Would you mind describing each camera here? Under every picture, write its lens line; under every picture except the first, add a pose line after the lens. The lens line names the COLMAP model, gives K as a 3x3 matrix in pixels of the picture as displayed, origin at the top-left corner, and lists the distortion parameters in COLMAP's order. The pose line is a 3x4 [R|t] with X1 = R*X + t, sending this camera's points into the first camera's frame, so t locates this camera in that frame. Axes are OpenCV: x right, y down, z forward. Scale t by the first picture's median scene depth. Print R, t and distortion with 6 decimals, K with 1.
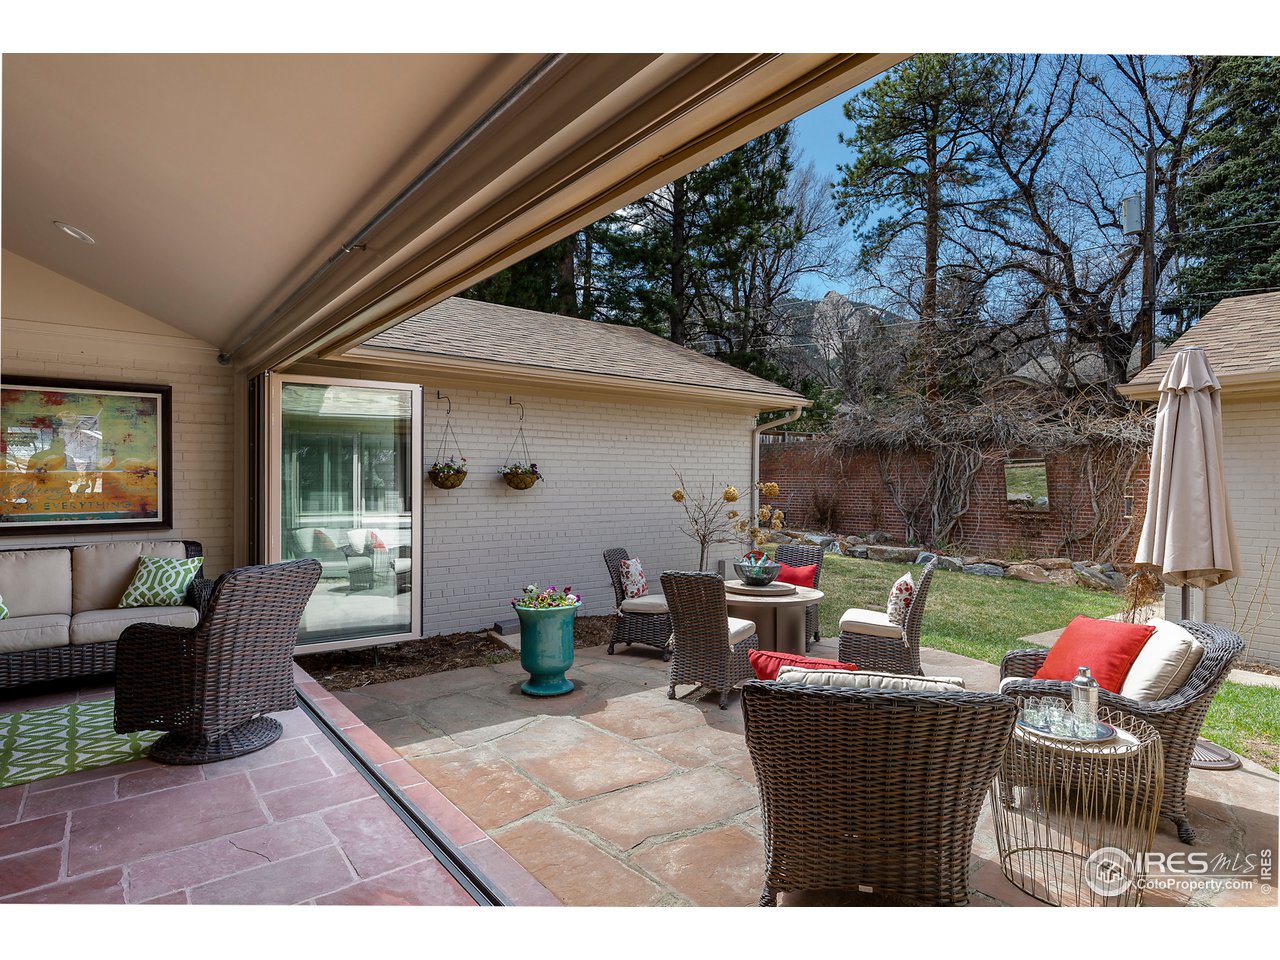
lens RADIAL K [[618.4, 0, 640.0], [0, 618.4, 480.0], [0, 0, 1]] dist [0.000742, -0.000061]
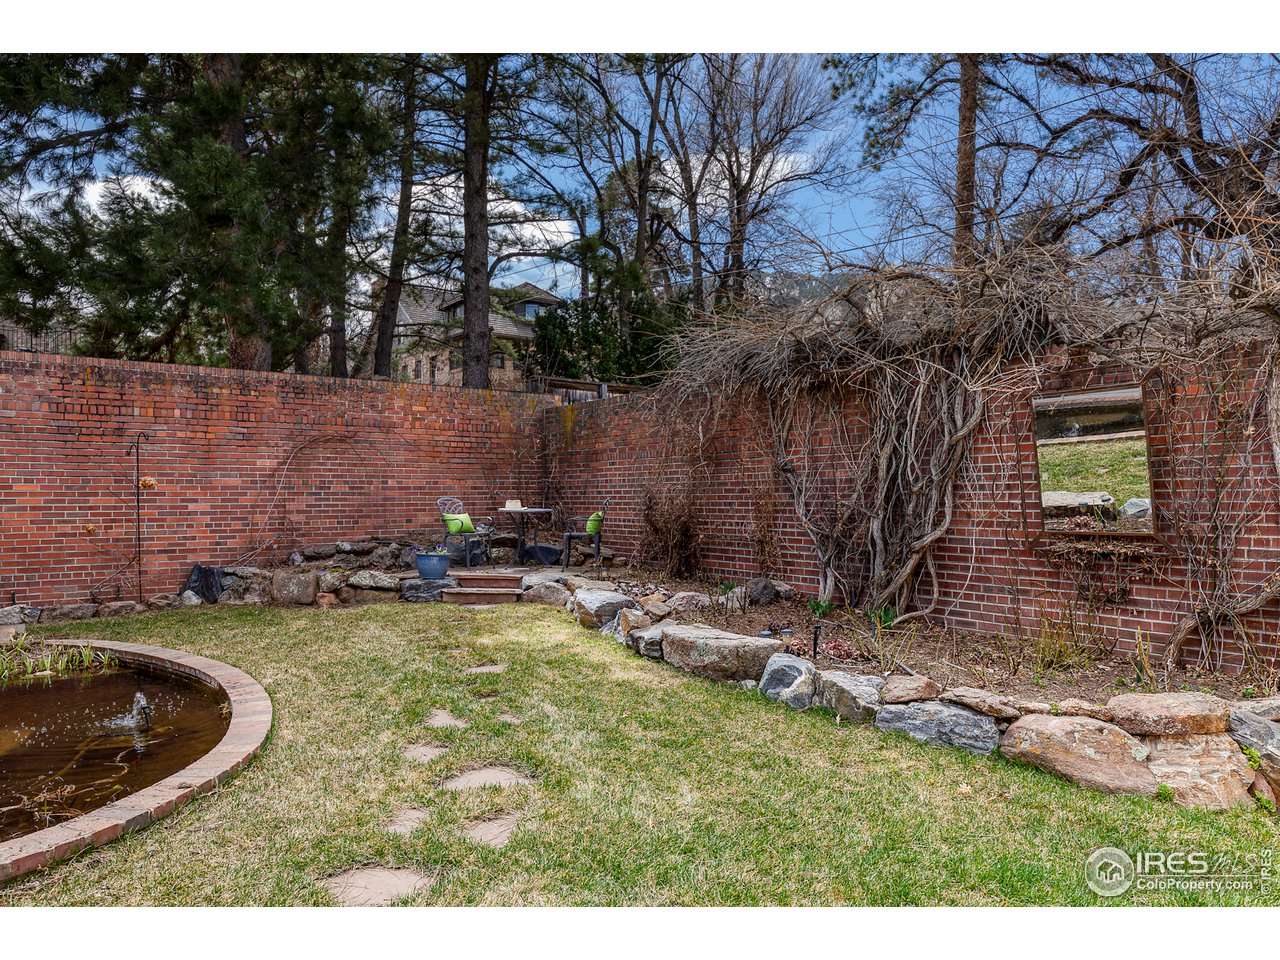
lens RADIAL K [[716.2, 0, 639.4], [0, 716.2, 508.8], [0, 0, 1]] dist [-0.003852, -0.001792]
pose [[0.999141, -0.007120, -0.040831, 0.339925], [0.008012, 0.999732, 0.021717, 0.022103], [0.040666, -0.022025, 0.998930, 0.512861]]
